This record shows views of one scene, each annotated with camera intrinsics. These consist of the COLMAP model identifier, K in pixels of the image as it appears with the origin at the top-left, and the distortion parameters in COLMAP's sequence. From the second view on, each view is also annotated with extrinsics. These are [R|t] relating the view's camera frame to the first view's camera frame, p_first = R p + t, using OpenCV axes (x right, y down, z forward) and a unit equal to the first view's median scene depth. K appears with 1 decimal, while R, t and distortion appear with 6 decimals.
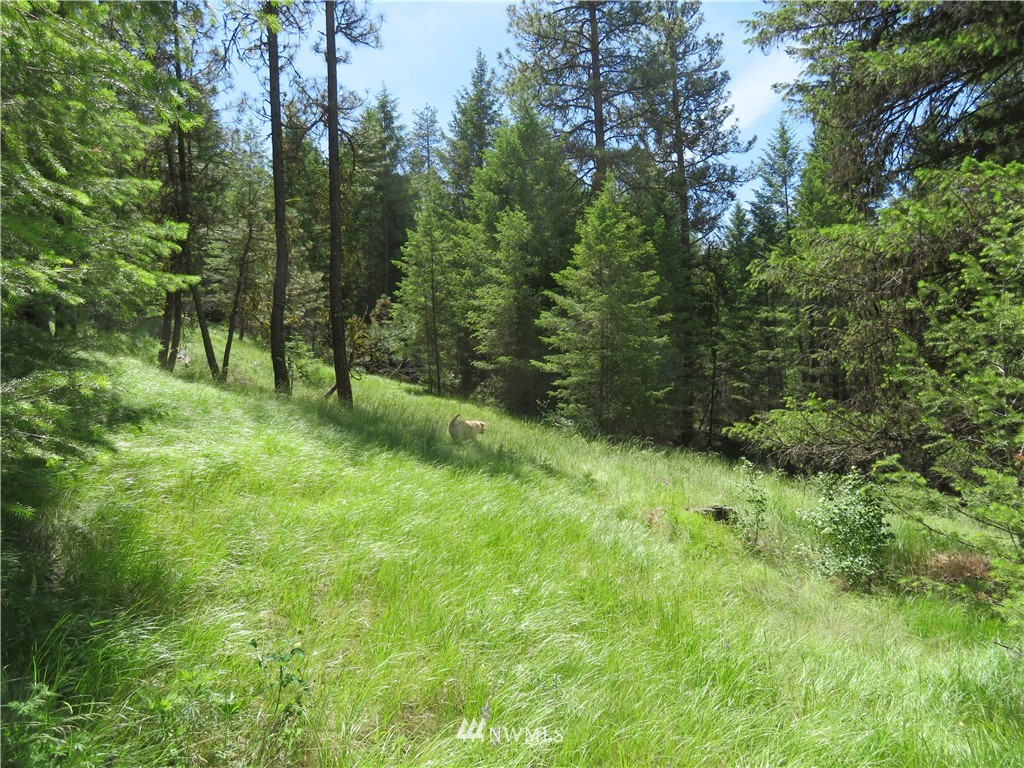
lens RADIAL K [[755.6, 0, 527.9], [0, 755.6, 382.5], [0, 0, 1]] dist [0.003494, 0.015813]
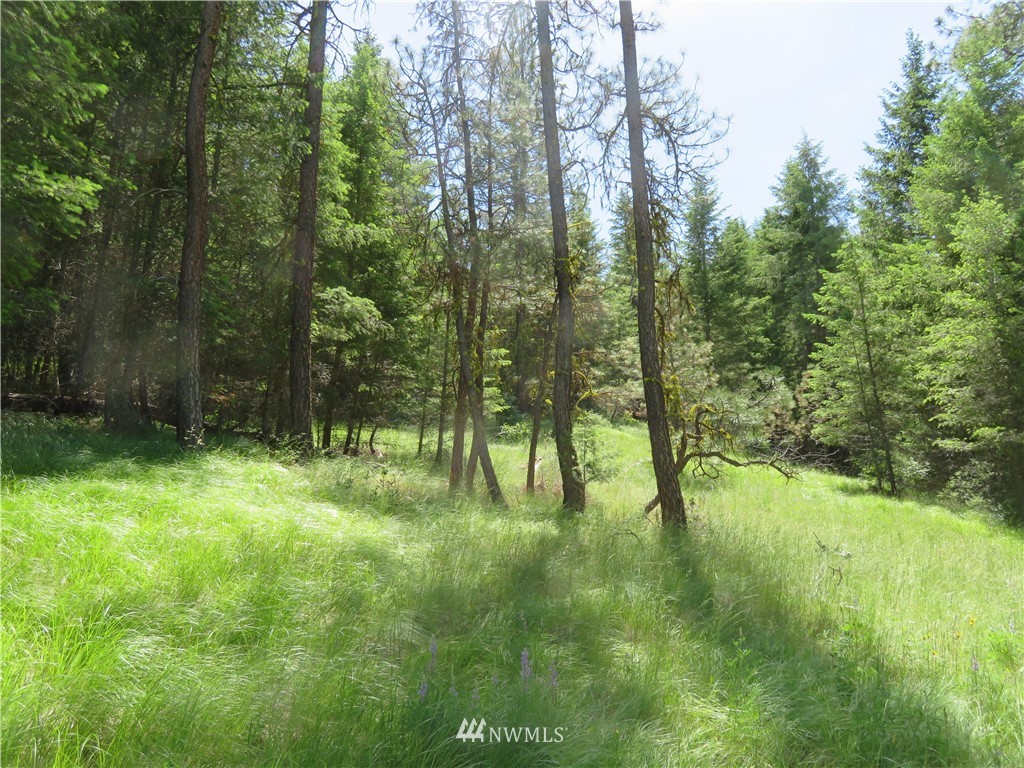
lens RADIAL K [[755.6, 0, 527.9], [0, 755.6, 382.5], [0, 0, 1]] dist [0.003494, 0.015813]
pose [[0.816956, -0.123332, -0.563357, 0.012409], [0.053018, 0.988790, -0.139584, -0.004576], [0.574257, 0.084166, 0.814337, 0.260860]]
